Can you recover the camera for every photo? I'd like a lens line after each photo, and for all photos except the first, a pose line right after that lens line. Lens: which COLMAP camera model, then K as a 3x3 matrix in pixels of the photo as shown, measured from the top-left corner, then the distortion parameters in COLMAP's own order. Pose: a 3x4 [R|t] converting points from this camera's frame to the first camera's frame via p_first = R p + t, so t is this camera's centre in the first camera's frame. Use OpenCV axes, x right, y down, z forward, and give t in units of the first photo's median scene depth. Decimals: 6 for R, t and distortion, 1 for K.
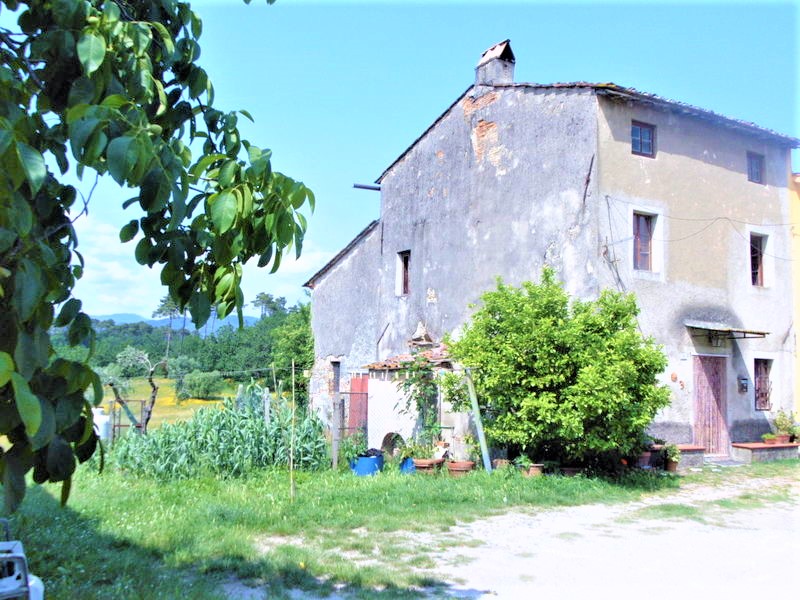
lens RADIAL K [[804.9, 0, 400.0], [0, 804.9, 300.0], [0, 0, 1]] dist [-0.013189, -0.025471]
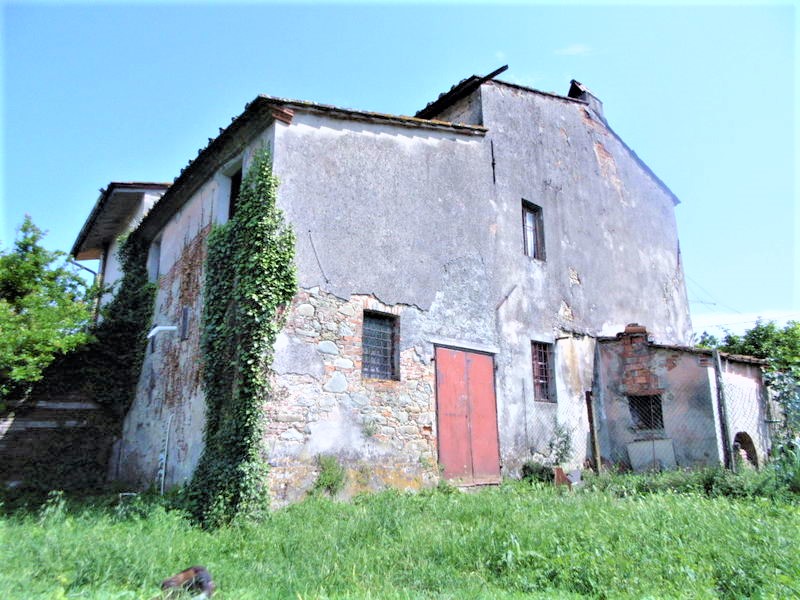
lens RADIAL K [[527.5, 0, 396.4], [0, 527.5, 297.6], [0, 0, 1]] dist [0.008083, -0.005128]
pose [[-0.153622, 0.235790, 0.959585, -0.556096], [-0.102994, 0.962002, -0.252873, 0.212425], [-0.982747, -0.137678, -0.123500, 1.493245]]
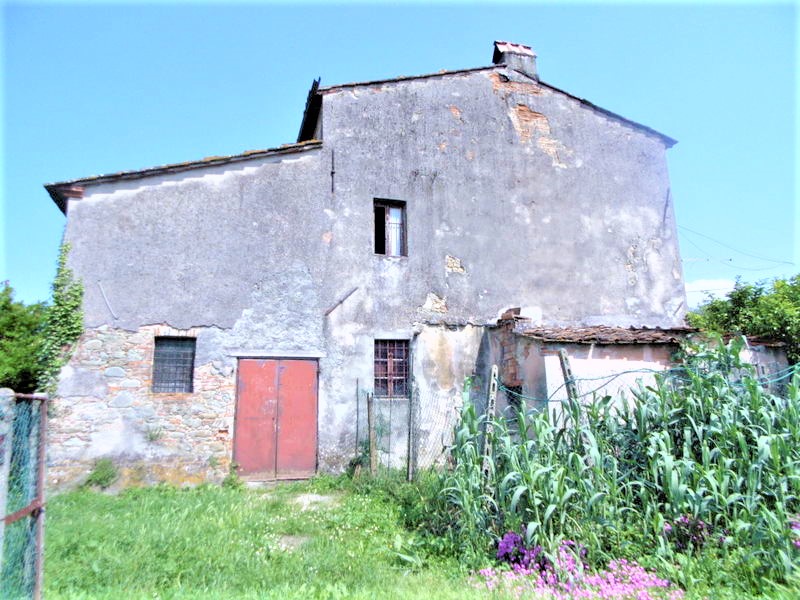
lens RADIAL K [[527.5, 0, 396.4], [0, 527.5, 297.6], [0, 0, 1]] dist [0.008083, -0.005128]
pose [[0.259821, 0.177126, 0.949273, -0.578623], [-0.073435, 0.983811, -0.163471, 0.144166], [-0.962861, -0.027236, 0.268622, 1.085645]]
